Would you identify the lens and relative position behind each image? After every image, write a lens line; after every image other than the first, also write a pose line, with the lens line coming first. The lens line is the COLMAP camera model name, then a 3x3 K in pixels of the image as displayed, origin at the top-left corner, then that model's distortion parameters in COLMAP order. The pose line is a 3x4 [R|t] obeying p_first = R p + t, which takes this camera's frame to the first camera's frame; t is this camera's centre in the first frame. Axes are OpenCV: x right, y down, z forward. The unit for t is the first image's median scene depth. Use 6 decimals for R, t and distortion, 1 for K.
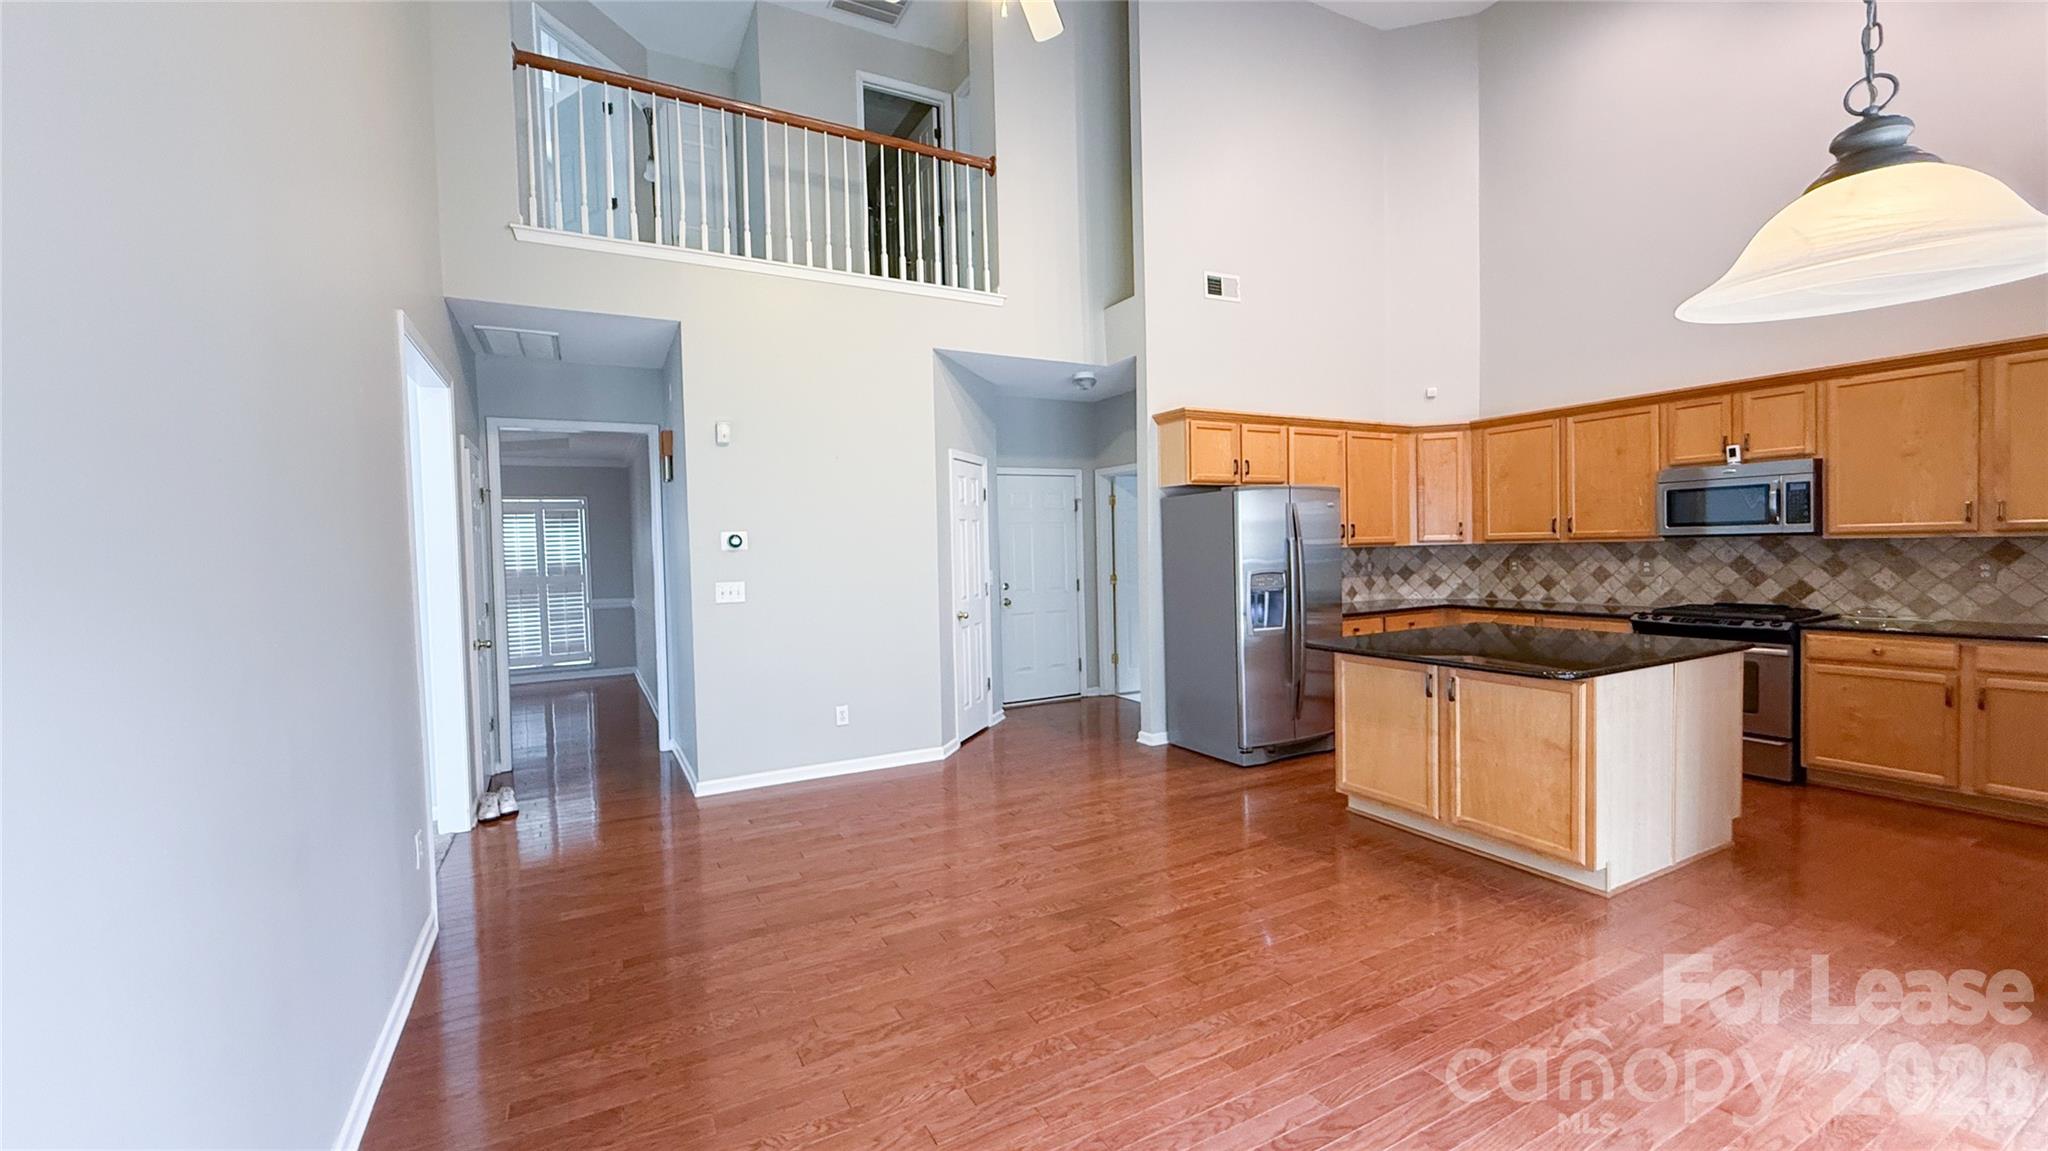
lens RADIAL K [[811.7, 0, 1020.6], [0, 811.7, 569.1], [0, 0, 1]] dist [-0.000141, -0.000008]
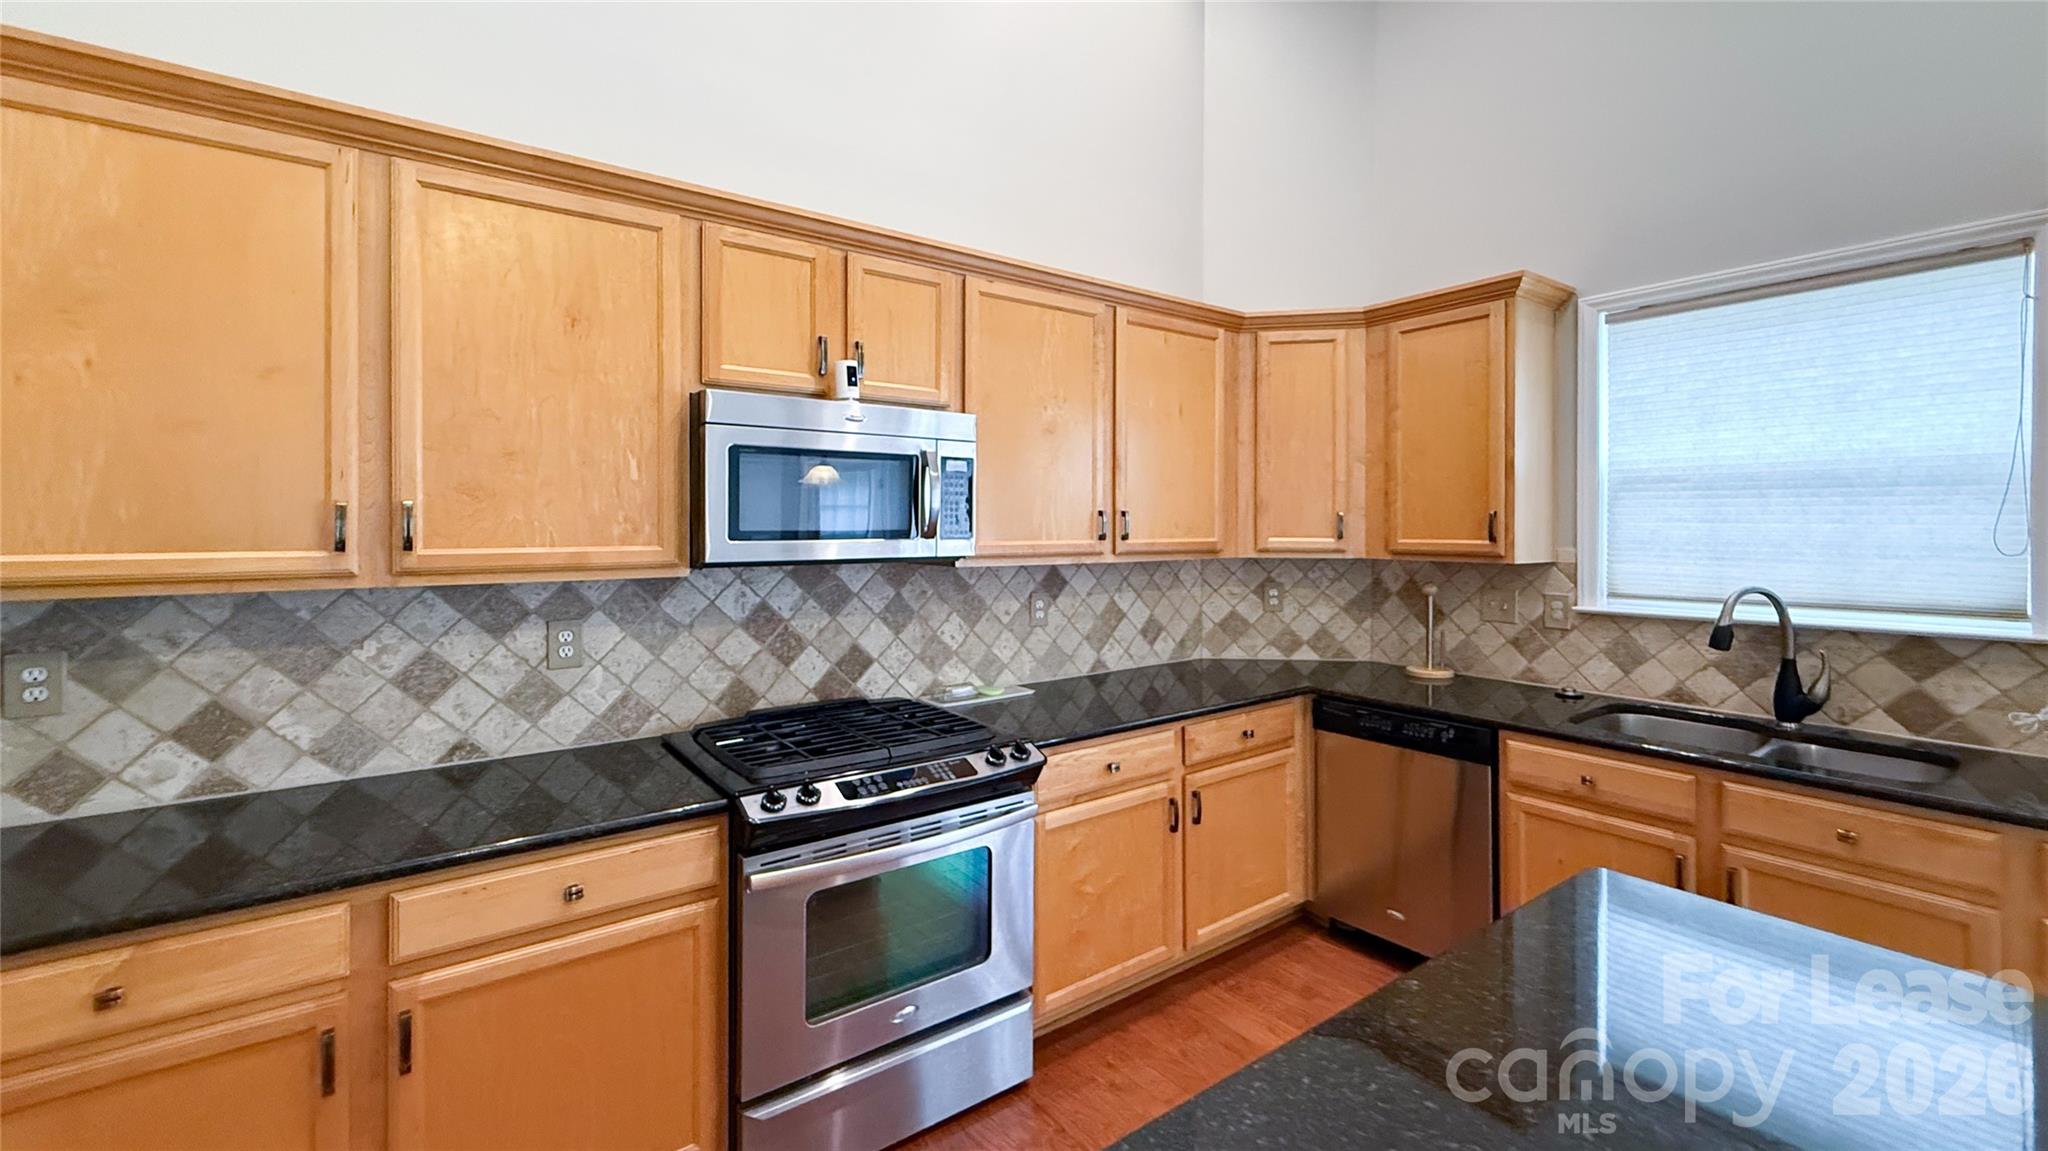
lens RADIAL K [[831.8, 0, 1028.2], [0, 831.8, 528.0], [0, 0, 1]] dist [0.001268, 0.000074]
pose [[-0.140453, 0.020758, 0.989870, 0.384690], [0.031325, 0.999373, -0.016512, -0.046428], [-0.989592, 0.028689, -0.141016, 0.903420]]
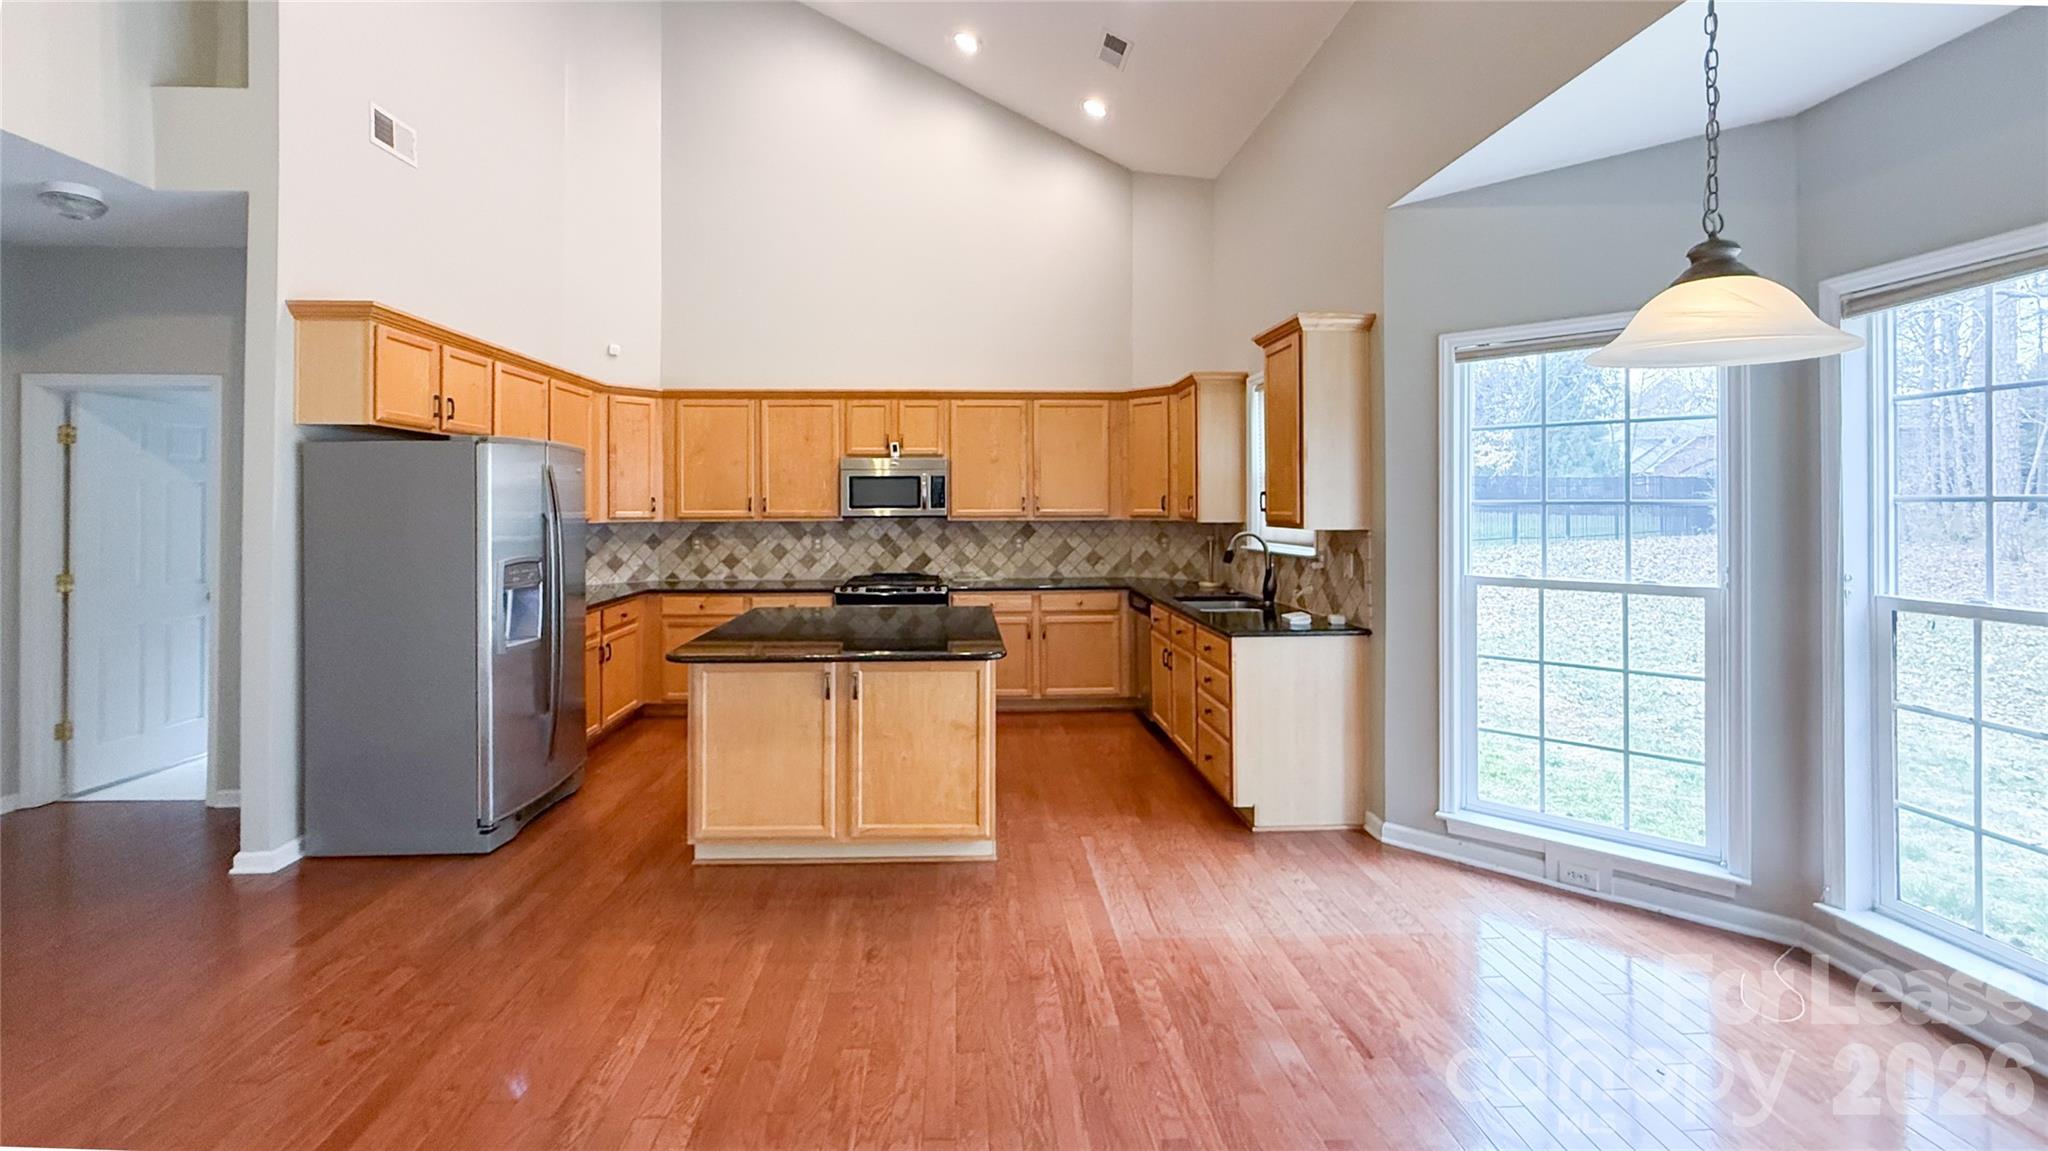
lens RADIAL K [[841.4, 0, 992.0], [0, 841.4, 498.3], [0, 0, 1]] dist [-0.000679, 0.000093]
pose [[0.443145, 0.030875, 0.895918, -0.164880], [0.017284, 0.998927, -0.042975, -0.011969], [-0.896283, 0.034529, 0.442136, 0.298216]]
